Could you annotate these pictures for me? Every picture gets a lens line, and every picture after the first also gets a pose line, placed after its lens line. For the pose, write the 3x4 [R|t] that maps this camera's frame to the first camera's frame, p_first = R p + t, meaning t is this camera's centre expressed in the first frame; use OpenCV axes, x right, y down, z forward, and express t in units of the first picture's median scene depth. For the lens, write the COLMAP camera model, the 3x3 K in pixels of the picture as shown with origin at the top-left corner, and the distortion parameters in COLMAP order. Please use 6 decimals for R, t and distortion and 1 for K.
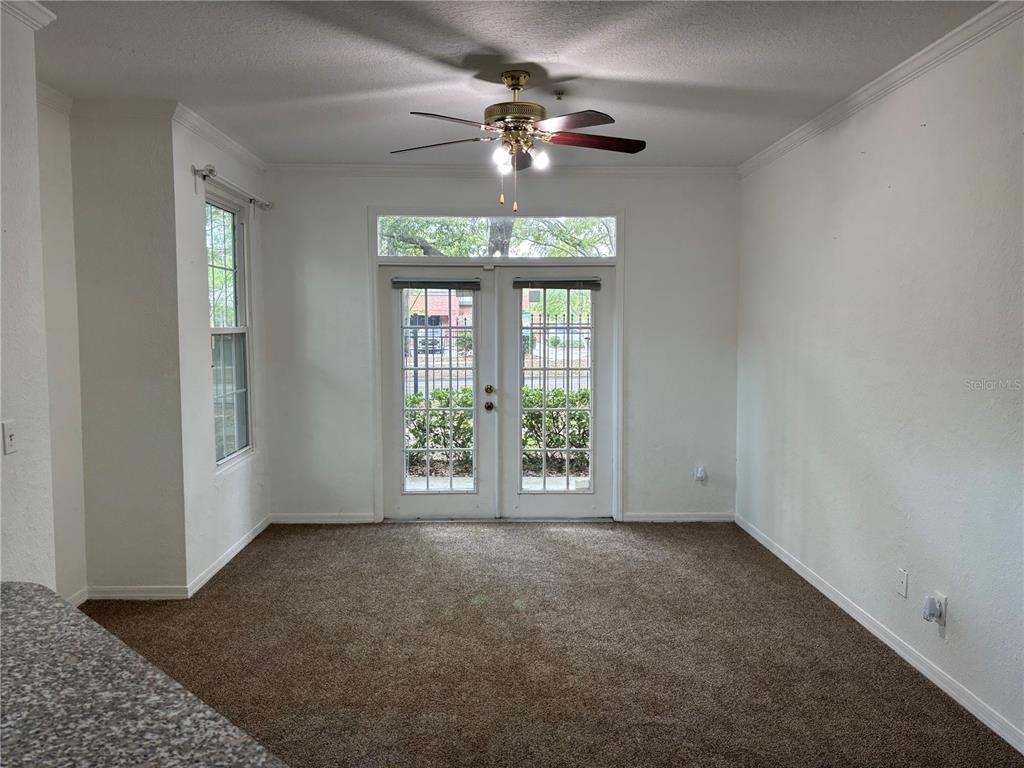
lens RADIAL K [[770.6, 0, 510.3], [0, 770.6, 386.4], [0, 0, 1]] dist [0.057404, -0.037258]
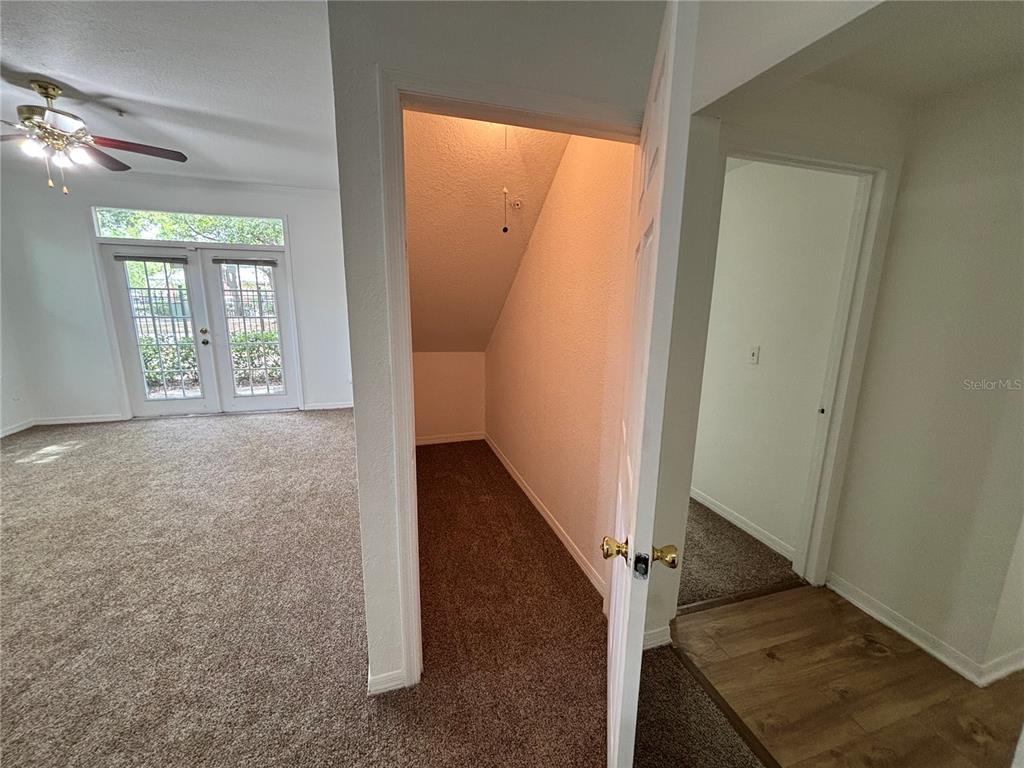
lens RADIAL K [[415.2, 0, 507.3], [0, 415.2, 385.1], [0, 0, 1]] dist [-0.001452, 0.001941]
pose [[0.963888, -0.041687, 0.263025, 0.377826], [0.009333, 0.992353, 0.123078, 0.016953], [-0.266144, -0.116179, 0.956906, 0.035625]]
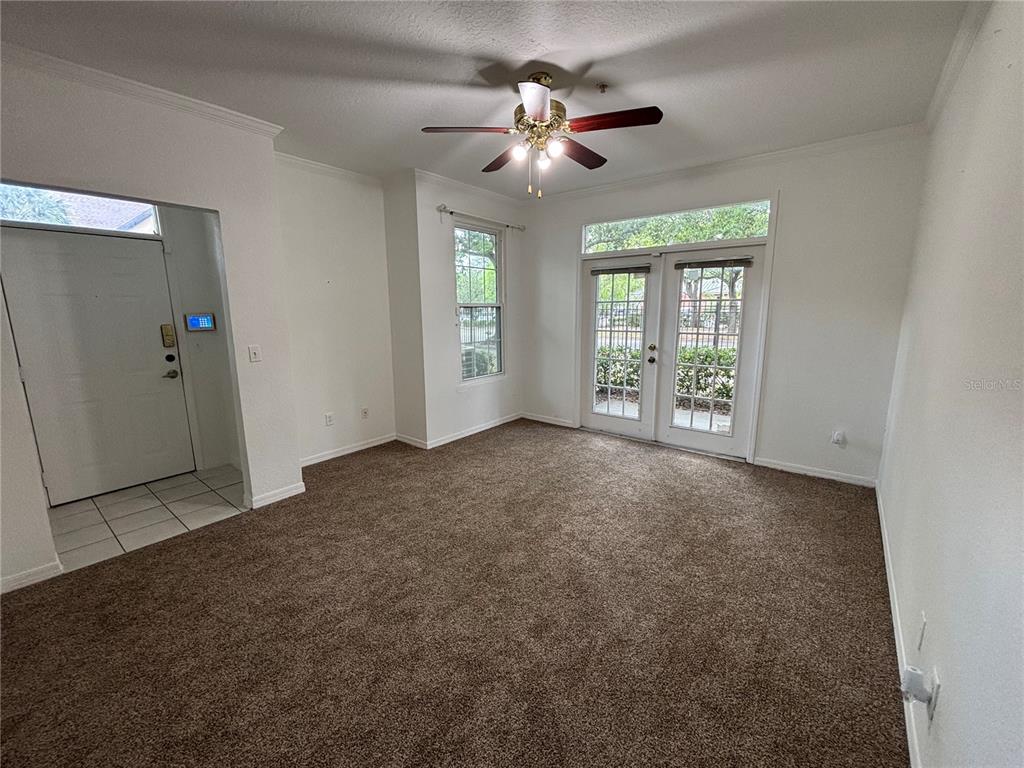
lens RADIAL K [[419.7, 0, 515.0], [0, 419.7, 382.4], [0, 0, 1]] dist [0.012900, -0.002131]
pose [[0.766551, 0.108203, -0.633002, 0.296439], [-0.047370, 0.992545, 0.112298, -0.006730], [0.640433, -0.056097, 0.765962, 0.307368]]
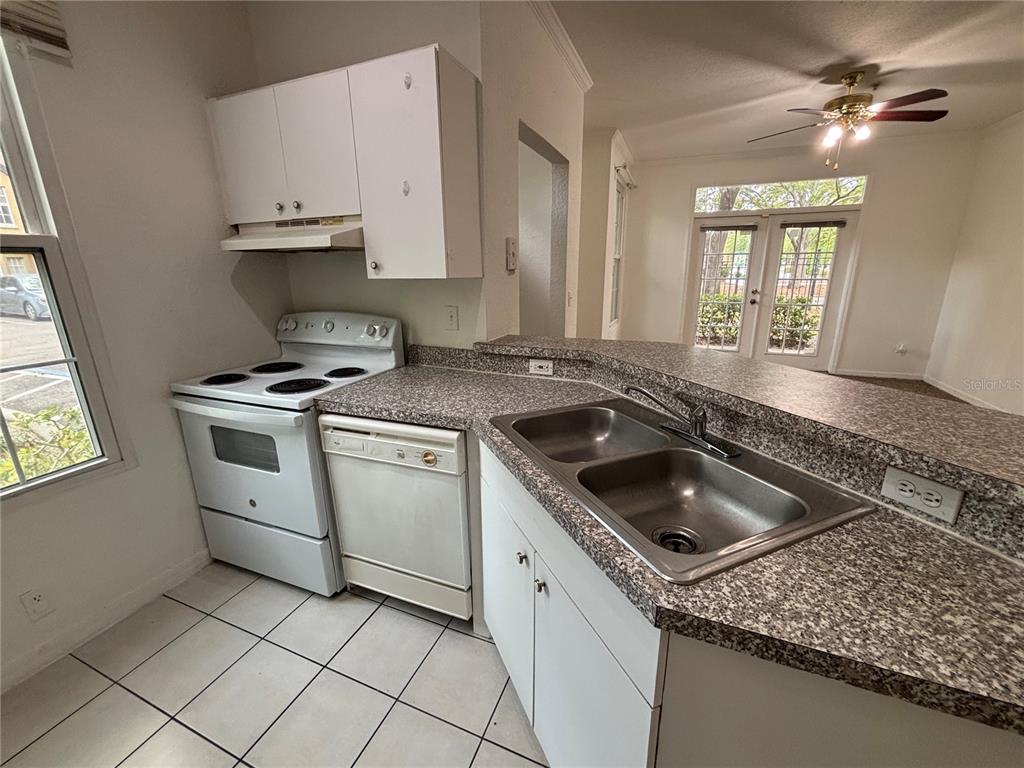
lens RADIAL K [[419.7, 0, 520.6], [0, 419.7, 383.0], [0, 0, 1]] dist [0.012900, -0.002131]
pose [[0.924013, 0.096291, -0.370038, -0.159225], [-0.023949, 0.980446, 0.195327, 0.036908], [0.381610, -0.171623, 0.908251, -0.092694]]
